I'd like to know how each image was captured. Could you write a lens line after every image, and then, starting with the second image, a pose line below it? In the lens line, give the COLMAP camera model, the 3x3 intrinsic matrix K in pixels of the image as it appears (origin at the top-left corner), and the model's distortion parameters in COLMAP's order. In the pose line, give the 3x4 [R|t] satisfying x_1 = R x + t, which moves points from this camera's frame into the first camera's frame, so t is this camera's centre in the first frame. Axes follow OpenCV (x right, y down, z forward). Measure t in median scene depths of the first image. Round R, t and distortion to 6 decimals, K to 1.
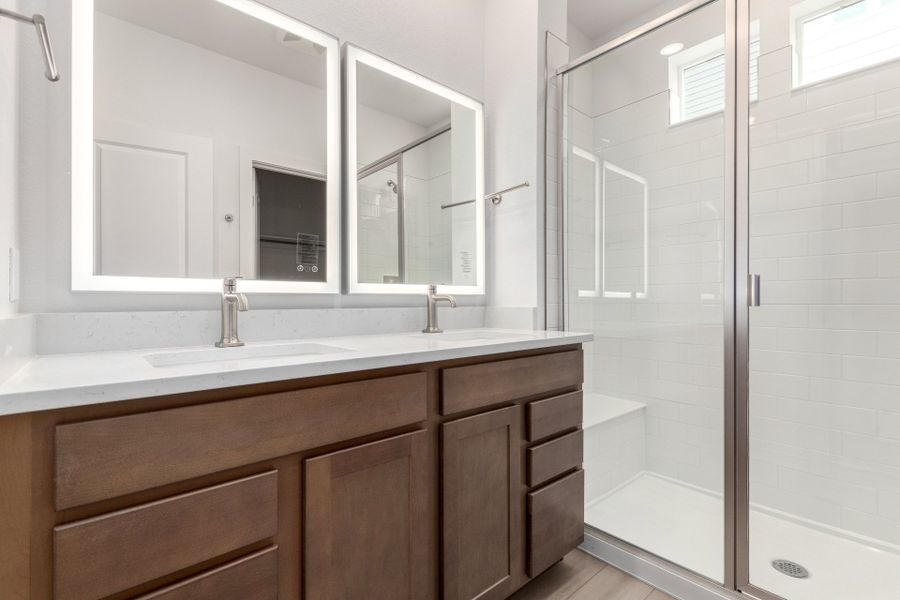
lens RADIAL K [[412.2, 0, 458.6], [0, 412.2, 298.2], [0, 0, 1]] dist [0.000429, -0.001095]
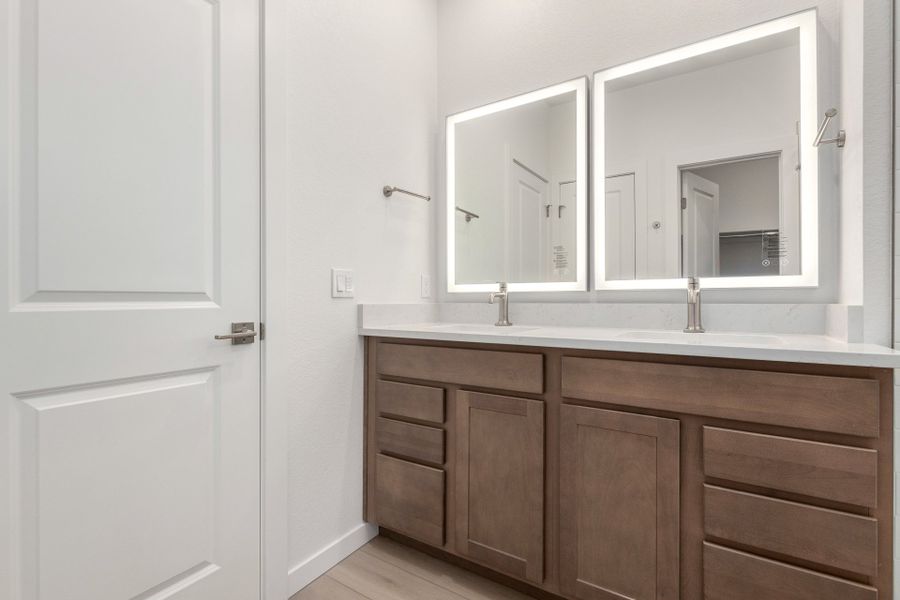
lens RADIAL K [[412.2, 0, 459.2], [0, 412.2, 300.9], [0, 0, 1]] dist [0.000429, -0.001095]
pose [[0.271272, 0.002160, -0.962500, 0.785809], [0.007715, 0.999960, 0.004419, 0.011345], [0.962472, -0.008625, 0.271244, 0.338625]]
